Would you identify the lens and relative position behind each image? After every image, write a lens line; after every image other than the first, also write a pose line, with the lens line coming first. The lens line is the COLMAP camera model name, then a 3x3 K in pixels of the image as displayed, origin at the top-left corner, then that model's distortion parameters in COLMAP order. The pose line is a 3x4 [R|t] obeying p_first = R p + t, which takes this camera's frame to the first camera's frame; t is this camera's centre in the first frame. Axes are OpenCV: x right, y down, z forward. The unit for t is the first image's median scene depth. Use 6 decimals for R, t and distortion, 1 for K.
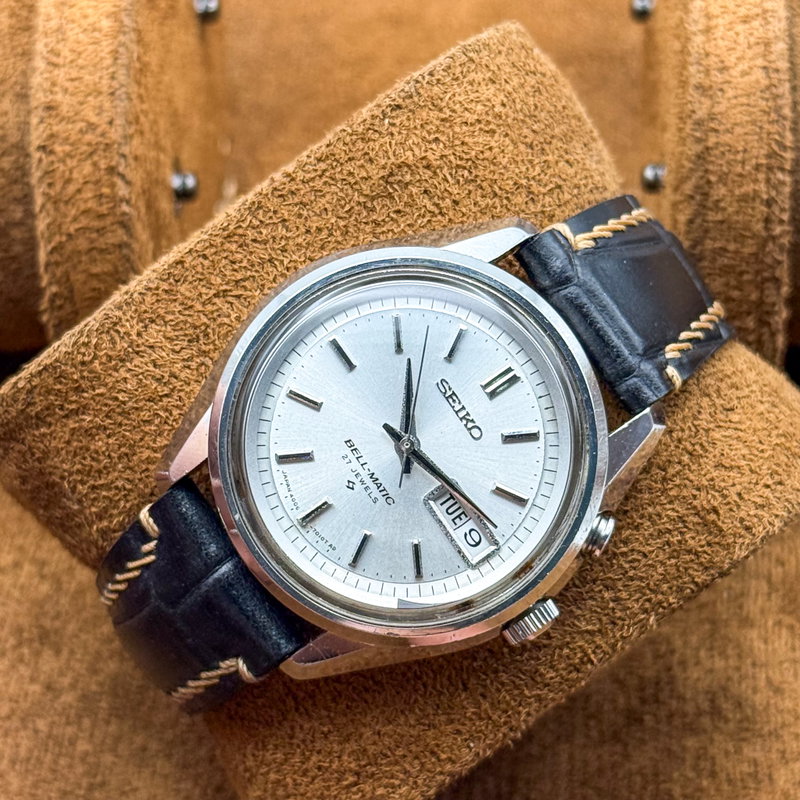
lens RADIAL K [[2411.3, 0, 401.0], [0, 2411.3, 431.7], [0, 0, 1]] dist [0.003625, 1.064314]
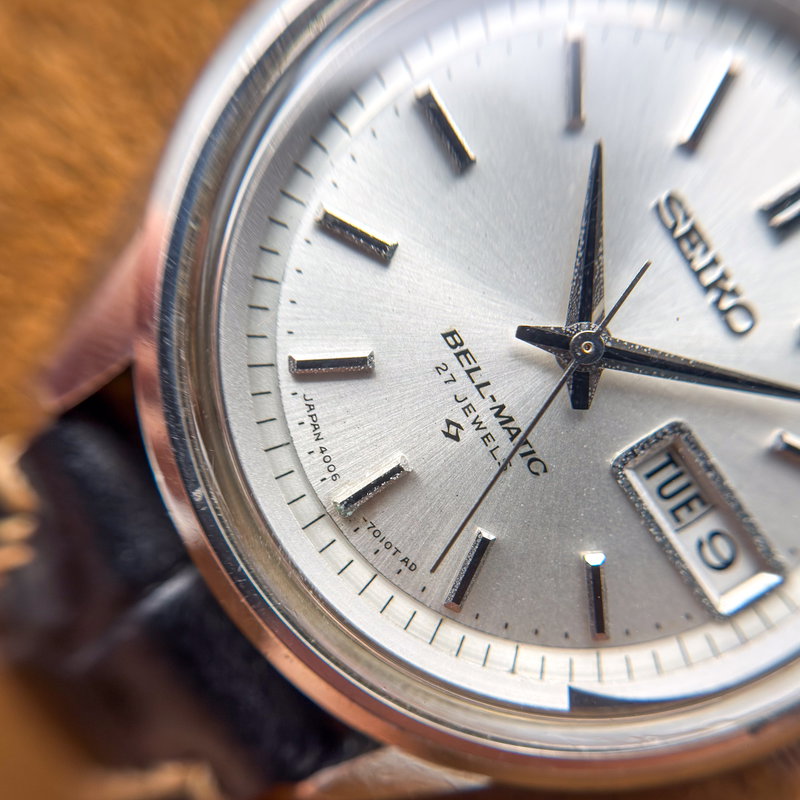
lens RADIAL K [[917.6, 0, 400.9], [0, 917.6, 436.5], [0, 0, 1]] dist [0.301131, -0.006730]
pose [[0.998482, 0.024763, 0.049189, -0.039284], [-0.027956, 0.997472, 0.065326, 0.012088], [-0.047447, -0.066602, 0.996651, 0.824799]]
